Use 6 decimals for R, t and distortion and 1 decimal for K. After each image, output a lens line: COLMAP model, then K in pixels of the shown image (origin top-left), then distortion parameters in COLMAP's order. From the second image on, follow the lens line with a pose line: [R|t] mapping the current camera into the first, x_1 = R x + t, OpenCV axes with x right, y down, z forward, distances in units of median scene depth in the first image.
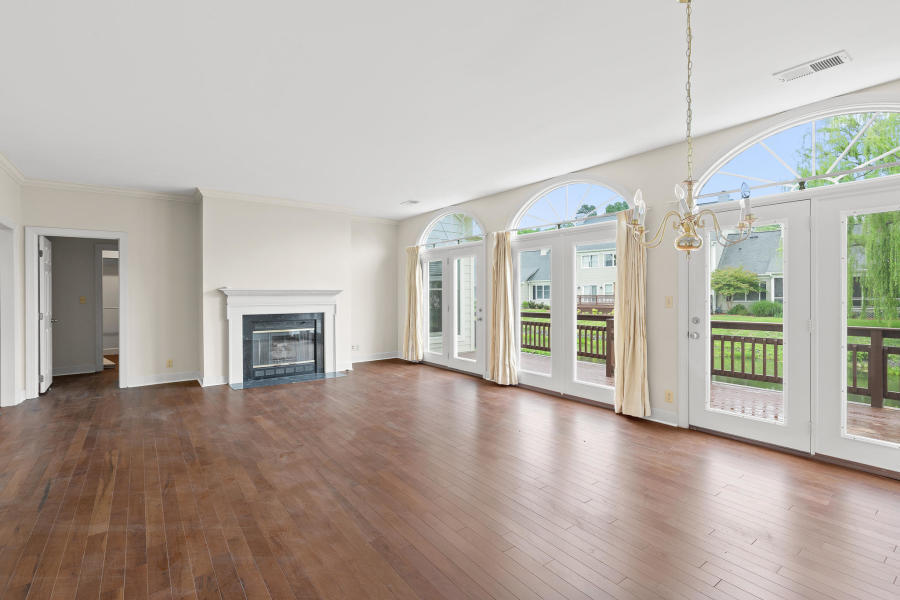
lens RADIAL K [[414.1, 0, 441.1], [0, 414.1, 298.3], [0, 0, 1]] dist [0.008599, -0.000778]
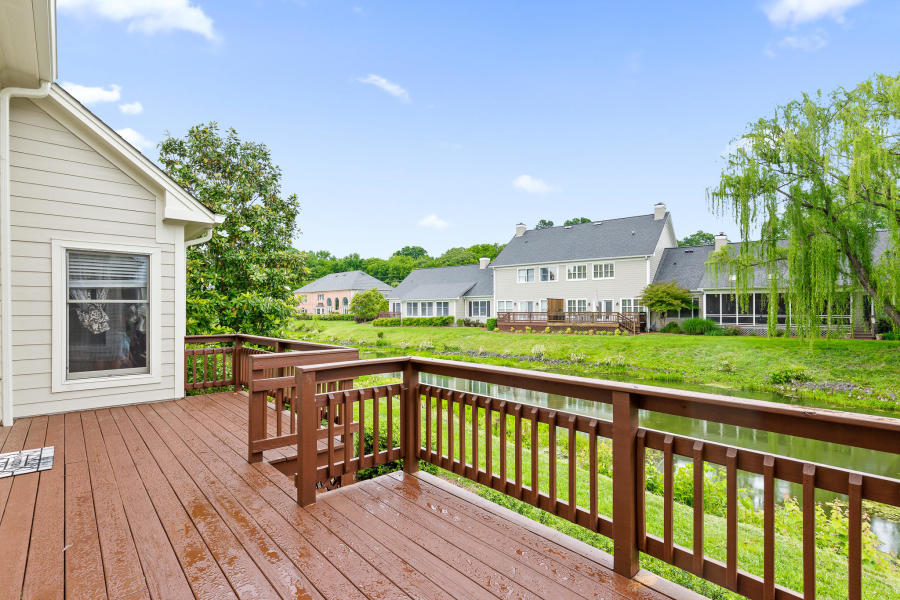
lens RADIAL K [[414.1, 0, 458.6], [0, 414.1, 313.5], [0, 0, 1]] dist [0.008599, -0.000778]
pose [[0.995830, 0.001061, 0.091219, 0.147946], [-0.000676, 0.999991, -0.004251, -0.000135], [-0.091223, 0.004171, 0.995822, 0.105290]]
